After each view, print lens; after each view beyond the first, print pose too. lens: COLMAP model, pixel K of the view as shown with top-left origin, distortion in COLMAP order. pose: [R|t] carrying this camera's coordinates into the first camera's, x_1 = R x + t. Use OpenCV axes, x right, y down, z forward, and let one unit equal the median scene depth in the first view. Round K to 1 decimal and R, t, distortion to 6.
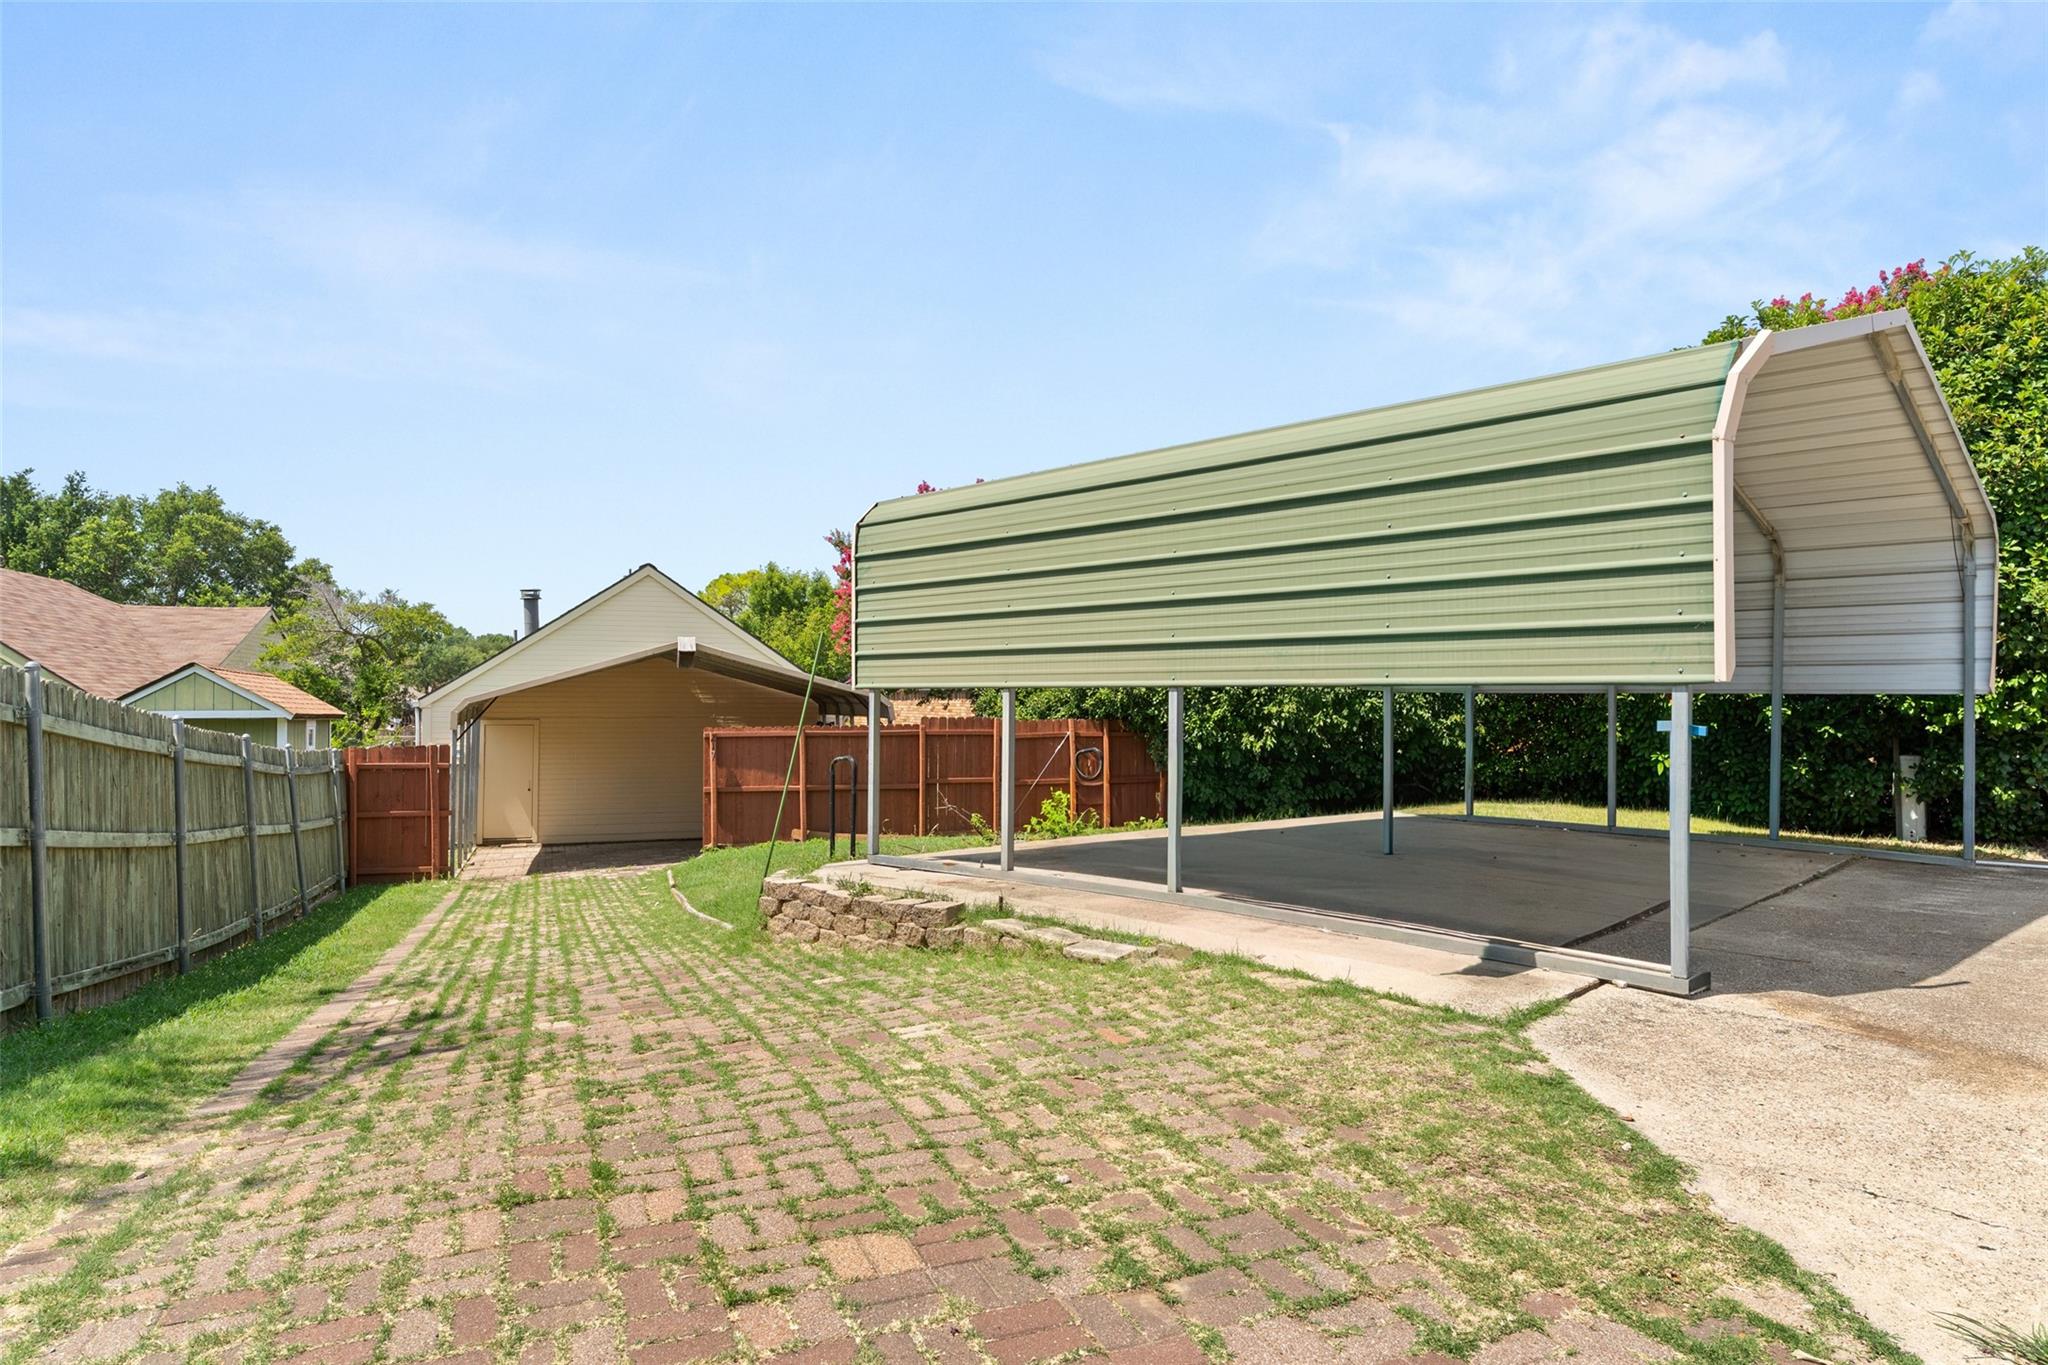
lens RADIAL K [[1247.4, 0, 1023.6], [0, 1247.4, 688.0], [0, 0, 1]] dist [-0.000319, -0.000859]
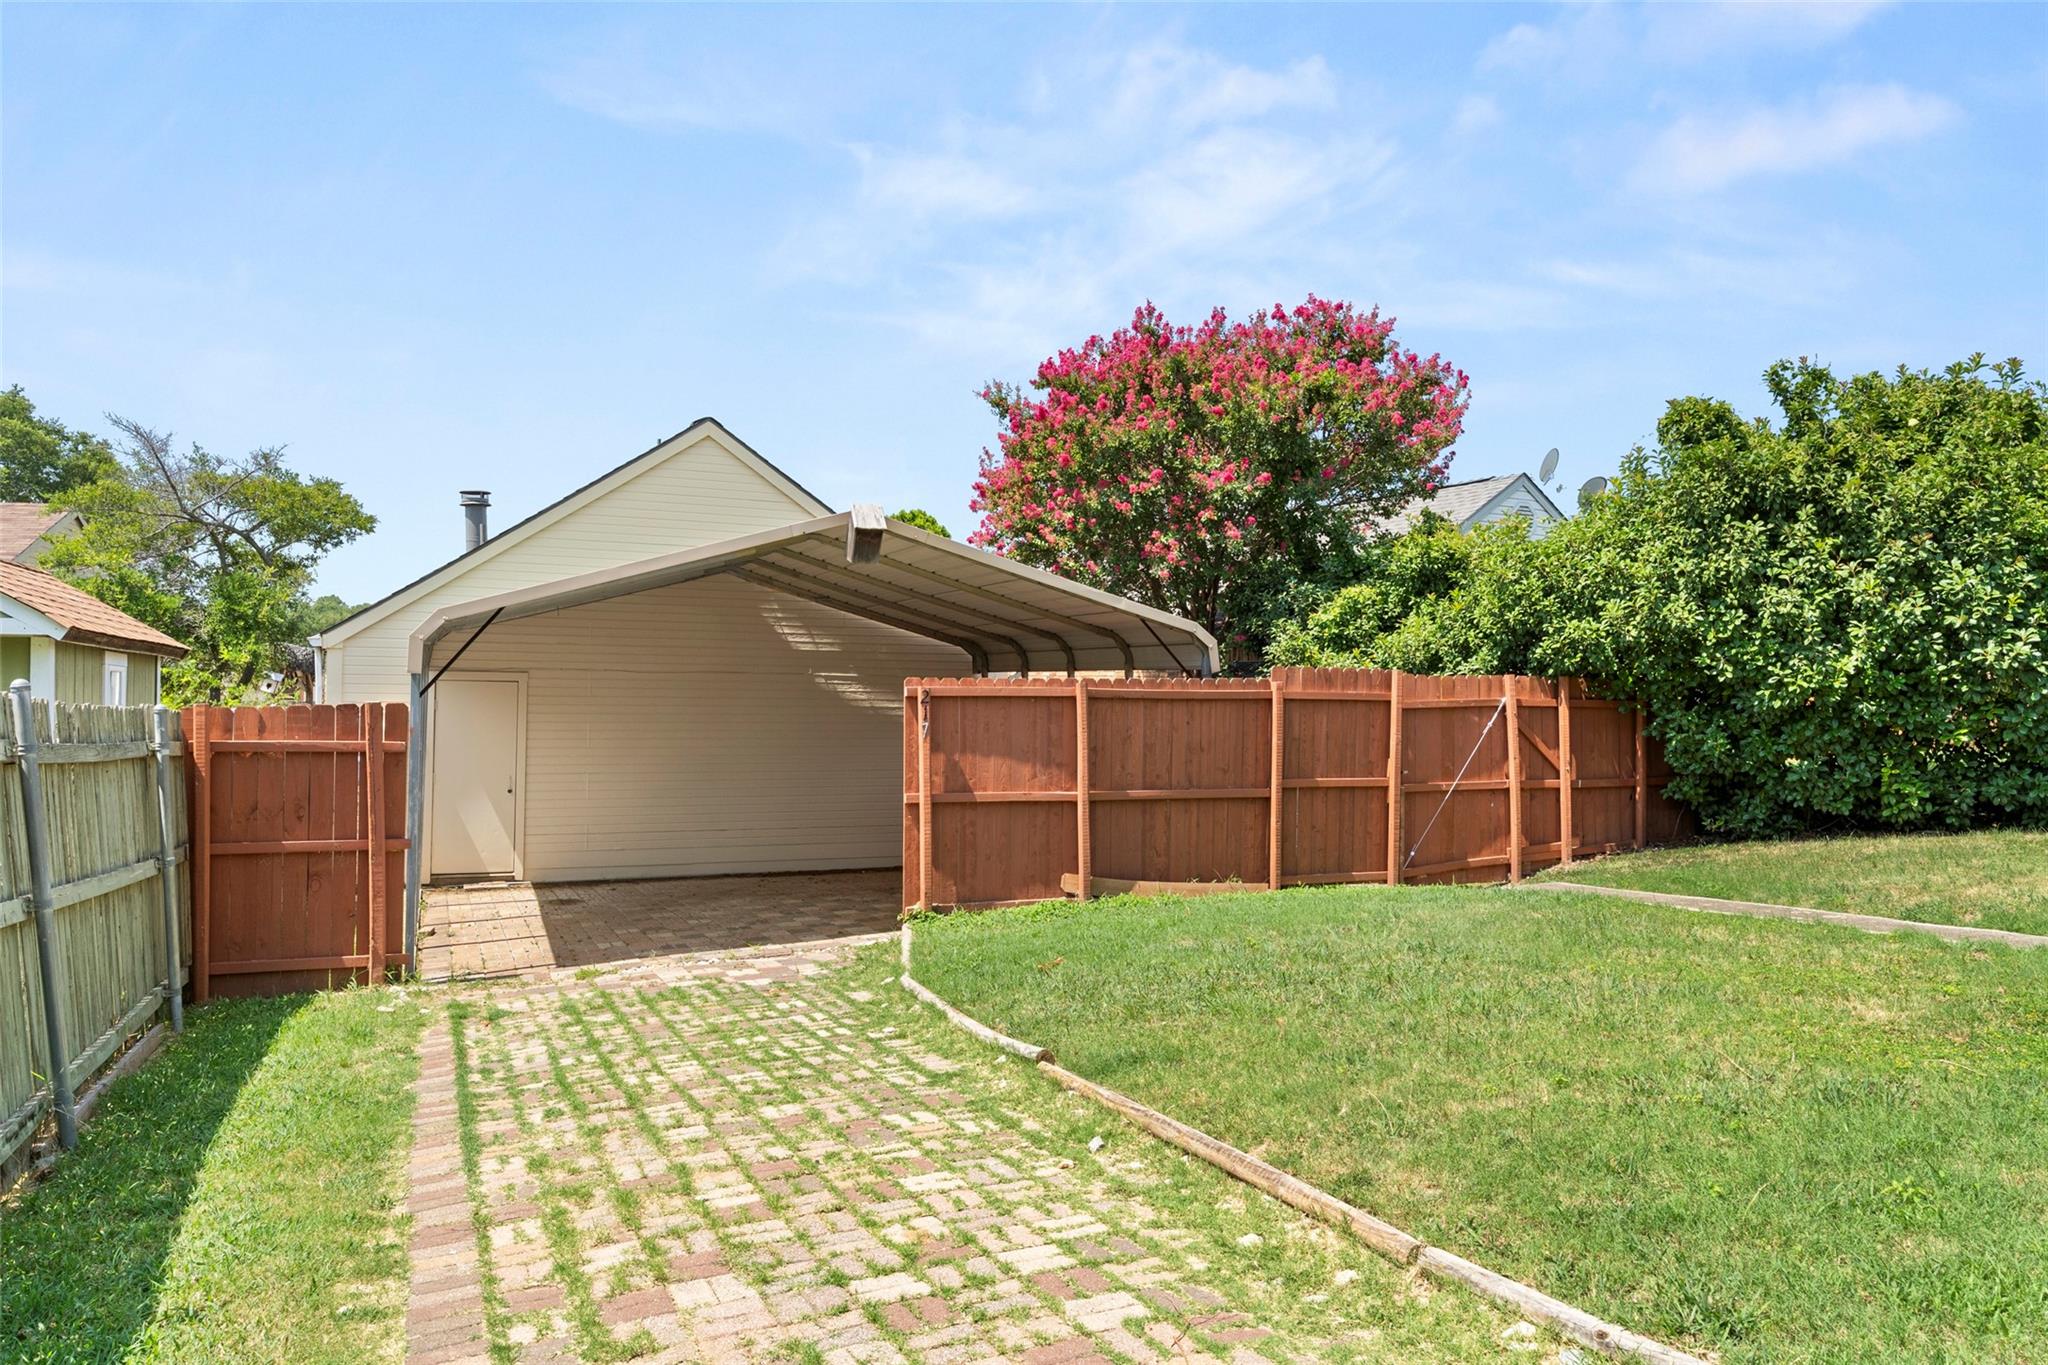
lens RADIAL K [[1362.7, 0, 1024.3], [0, 1362.7, 683.2], [0, 0, 1]] dist [-0.002844, 0.005425]
pose [[0.998789, 0.011084, 0.047929, -0.229844], [-0.011464, 0.999905, 0.007649, 0.028831], [-0.047840, -0.008189, 0.998821, 0.428983]]
